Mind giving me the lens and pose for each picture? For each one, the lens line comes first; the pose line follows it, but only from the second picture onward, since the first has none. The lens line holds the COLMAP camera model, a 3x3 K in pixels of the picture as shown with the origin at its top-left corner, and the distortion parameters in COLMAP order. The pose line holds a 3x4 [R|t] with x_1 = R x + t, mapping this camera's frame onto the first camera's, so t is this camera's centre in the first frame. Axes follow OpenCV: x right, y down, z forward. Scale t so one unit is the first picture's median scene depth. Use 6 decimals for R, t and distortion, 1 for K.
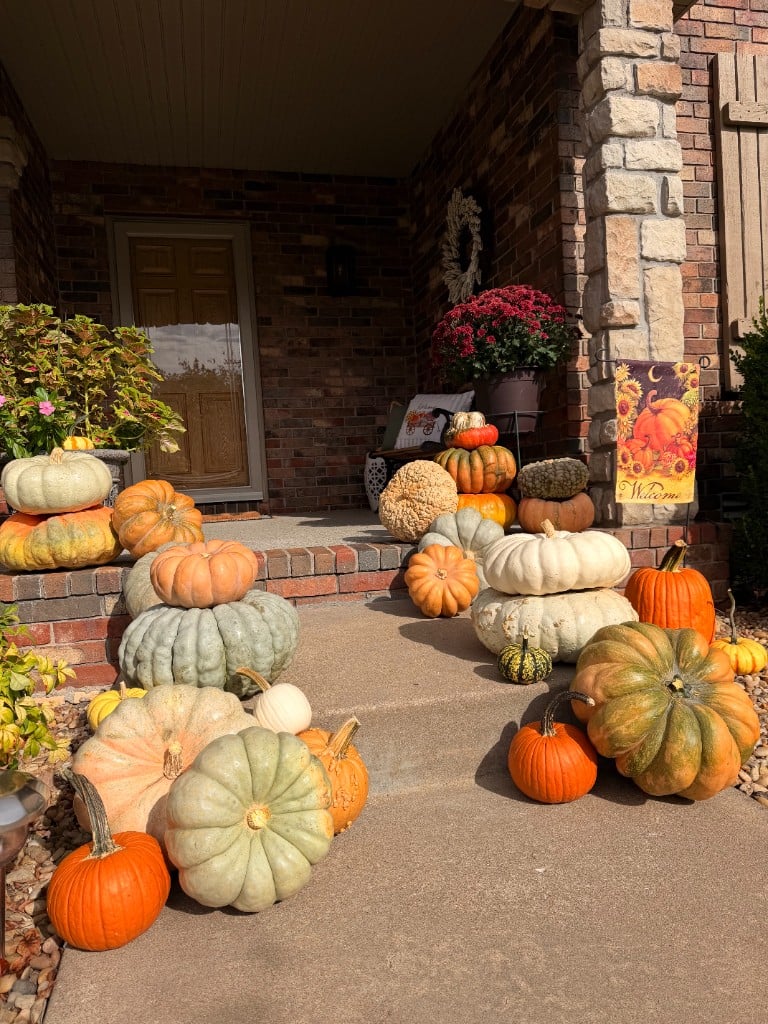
lens RADIAL K [[777.7, 0, 384.6], [0, 777.7, 509.2], [0, 0, 1]] dist [0.051991, -0.052031]
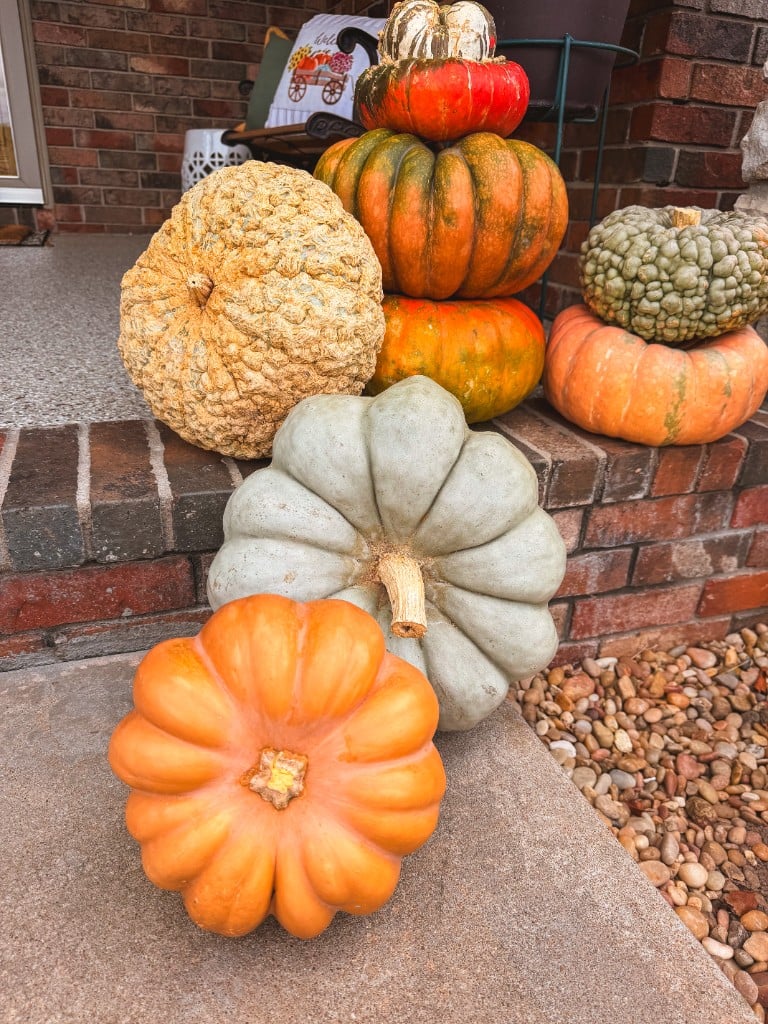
lens RADIAL K [[777.7, 0, 380.8], [0, 777.7, 511.5], [0, 0, 1]] dist [0.051991, -0.052031]
pose [[0.990886, 0.054380, 0.123237, 0.038044], [-0.094205, 0.933700, 0.345442, -0.029764], [-0.096281, -0.353903, 0.930313, 0.433022]]
